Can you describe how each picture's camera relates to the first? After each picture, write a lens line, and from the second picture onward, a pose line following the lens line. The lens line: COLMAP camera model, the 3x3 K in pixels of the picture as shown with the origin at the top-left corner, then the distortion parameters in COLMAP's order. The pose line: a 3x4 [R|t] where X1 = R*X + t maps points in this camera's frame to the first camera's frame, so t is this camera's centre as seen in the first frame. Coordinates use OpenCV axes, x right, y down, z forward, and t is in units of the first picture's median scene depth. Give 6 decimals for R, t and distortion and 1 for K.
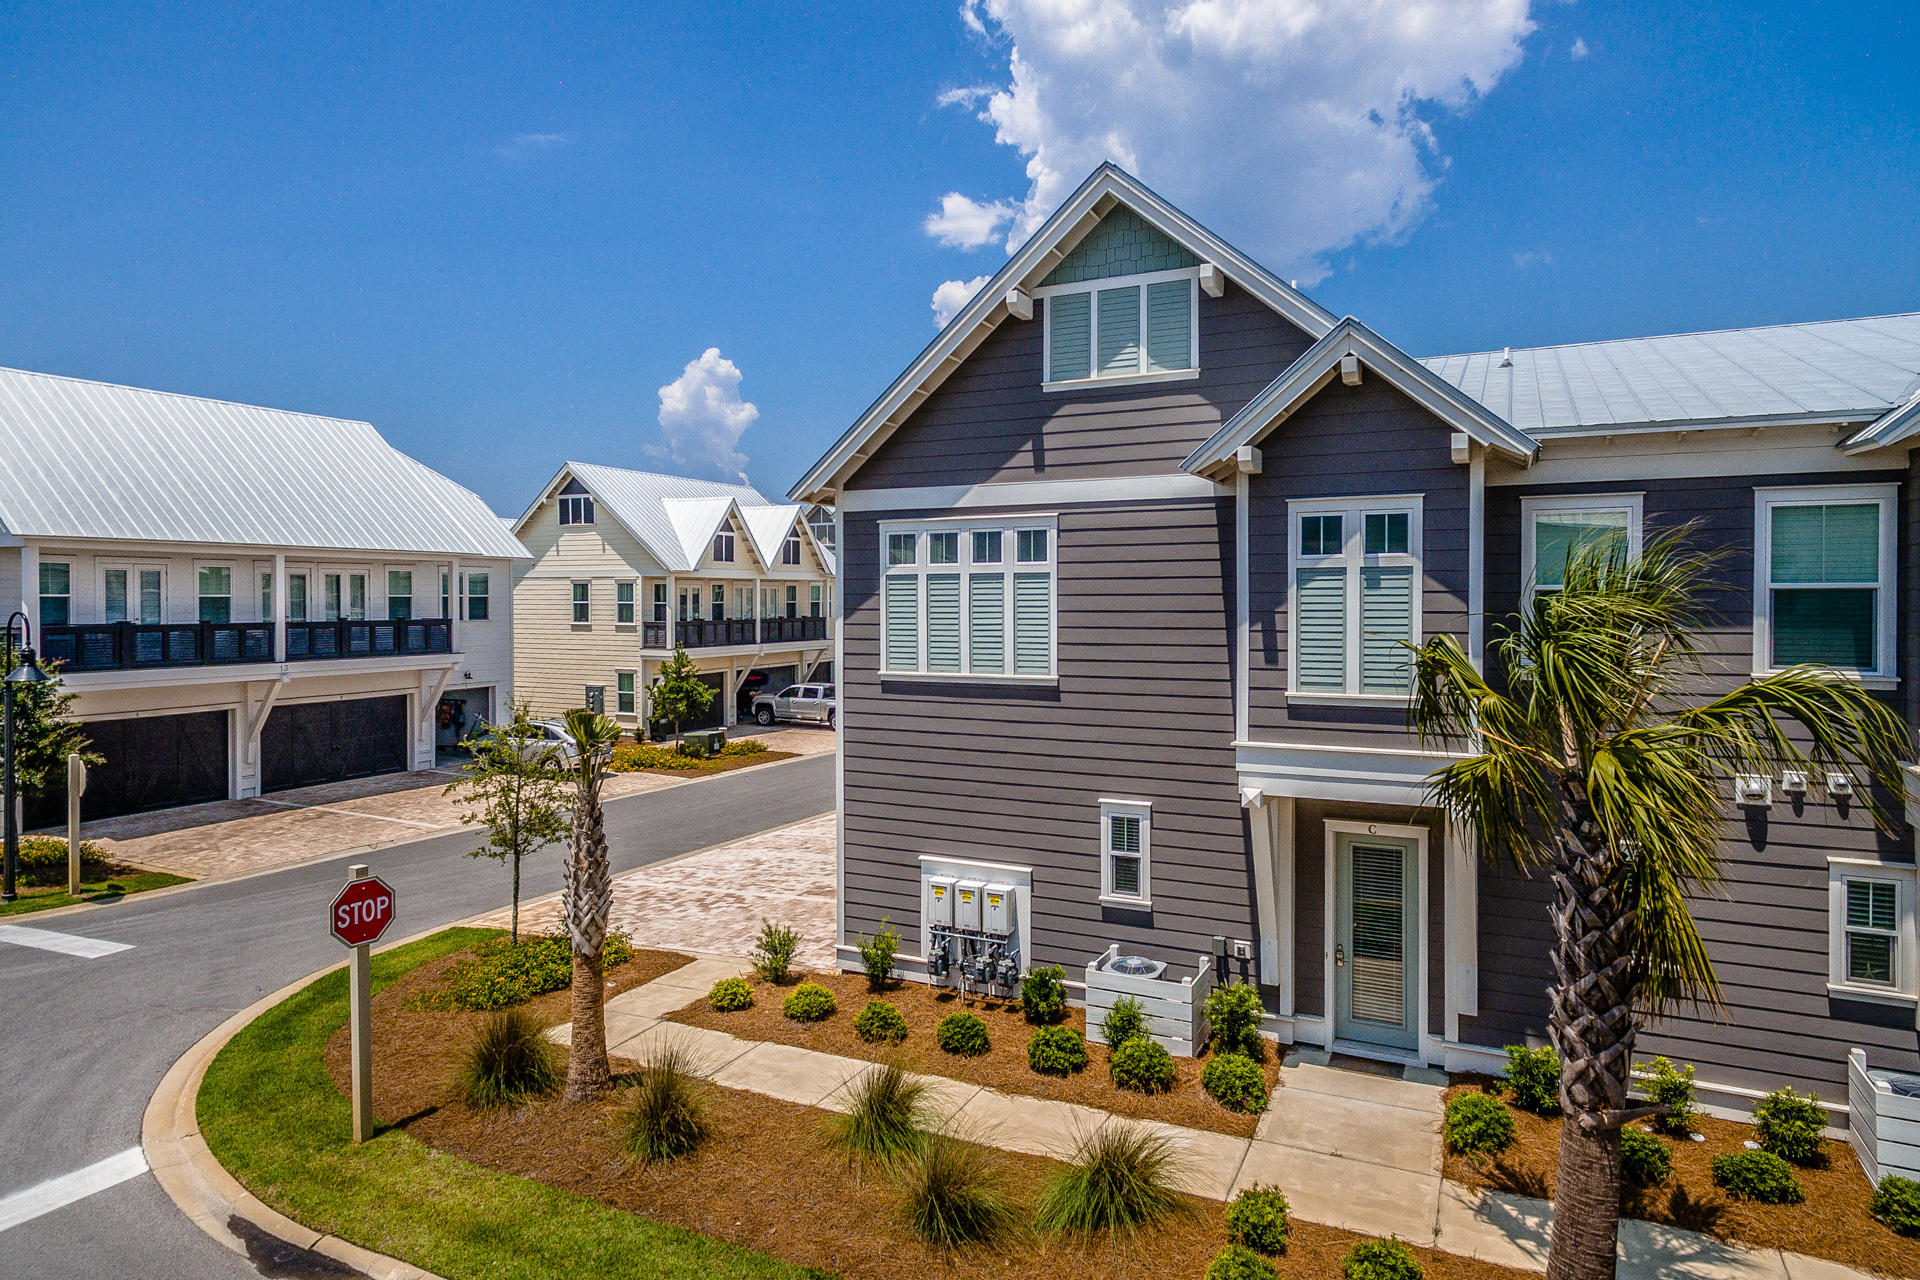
lens RADIAL K [[1088.4, 0, 967.0], [0, 1088.4, 605.8], [0, 0, 1]] dist [0.003247, 0.000472]
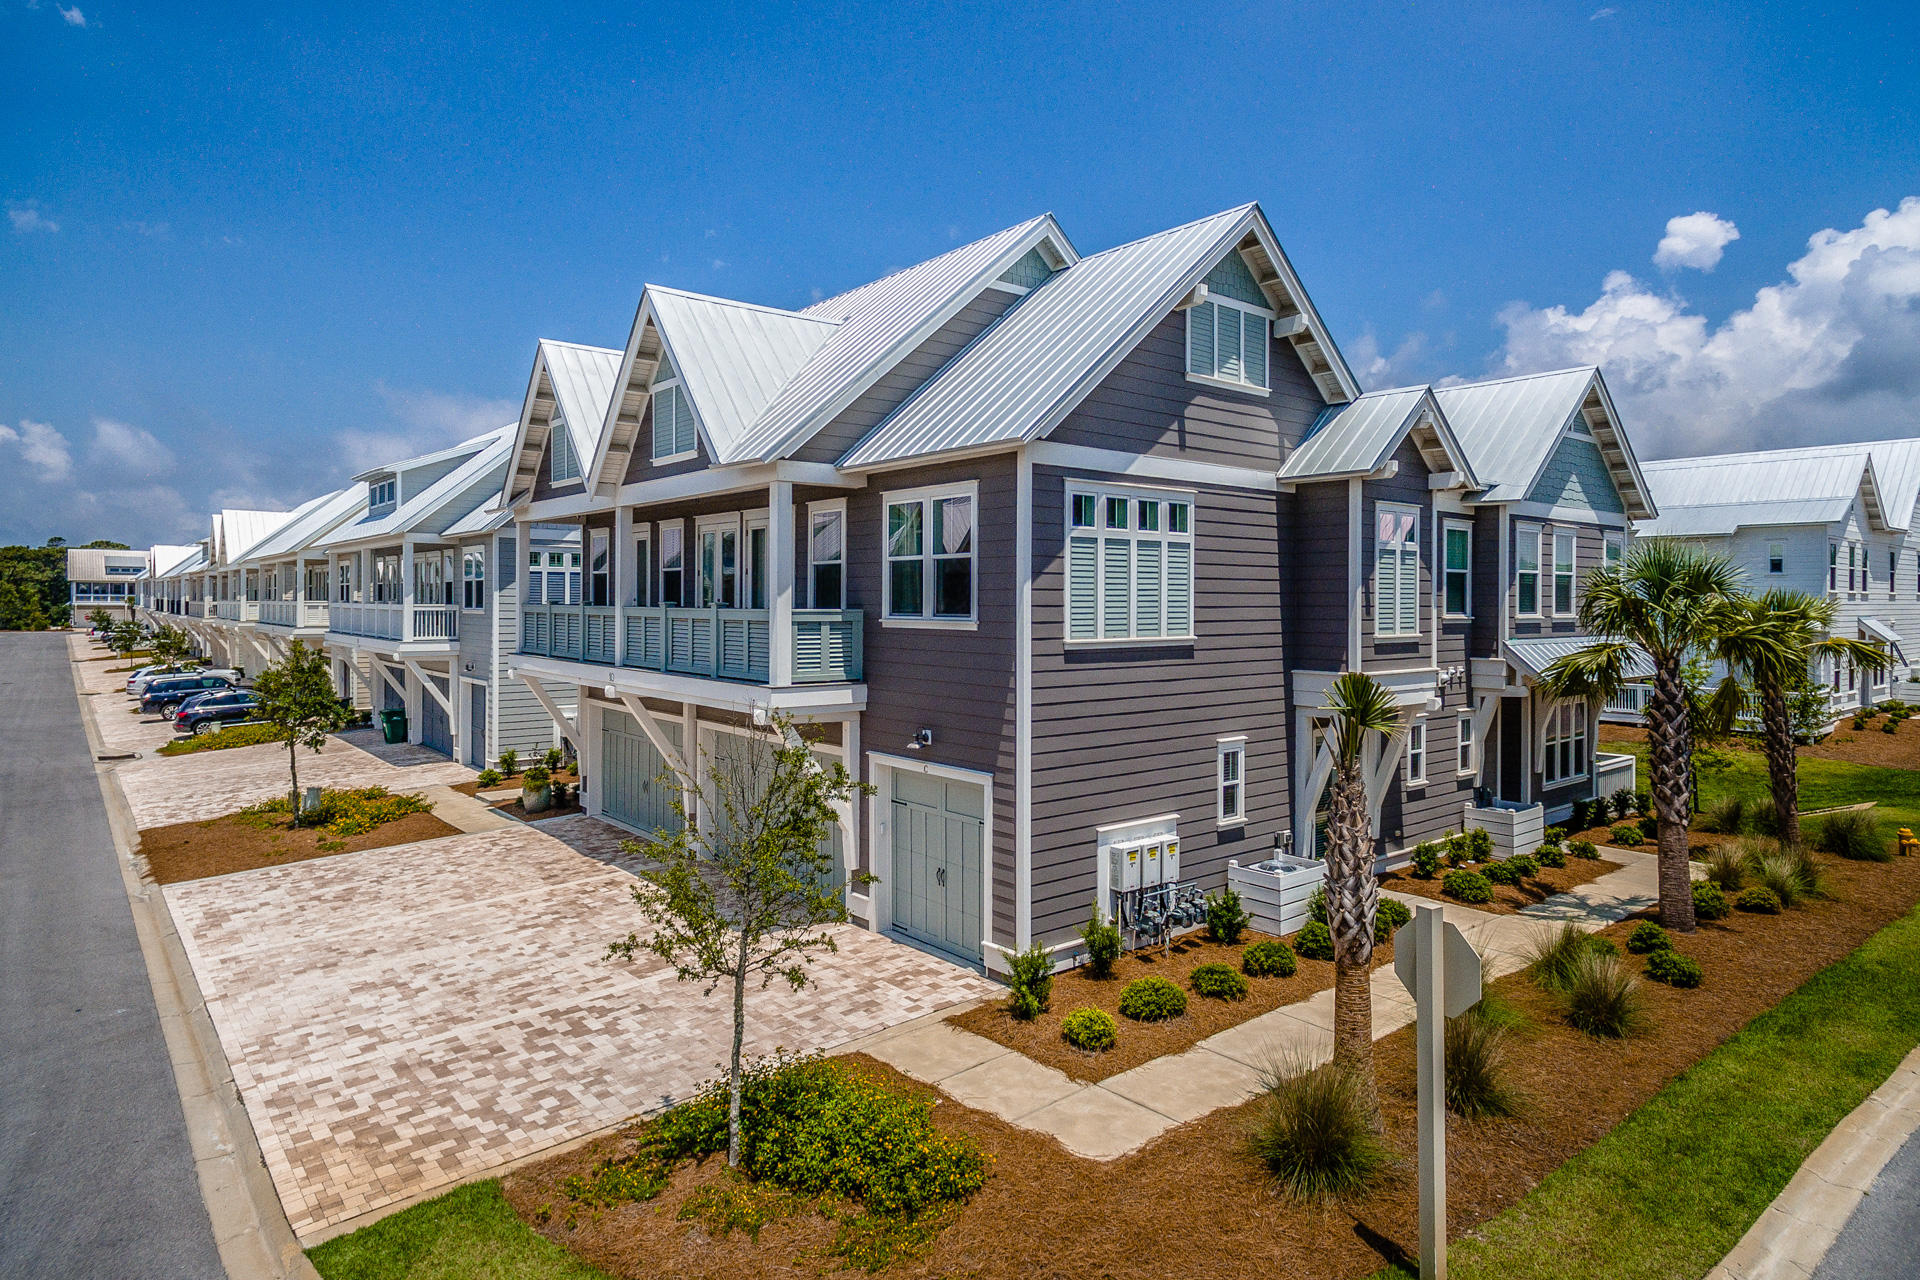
lens RADIAL K [[1088.4, 0, 967.0], [0, 1088.4, 605.8], [0, 0, 1]] dist [0.003247, 0.000472]
pose [[0.426111, 0.003613, 0.904664, -1.019970], [0.004365, 0.999972, -0.006050, 0.038935], [-0.904660, 0.006527, 0.426083, 0.726750]]
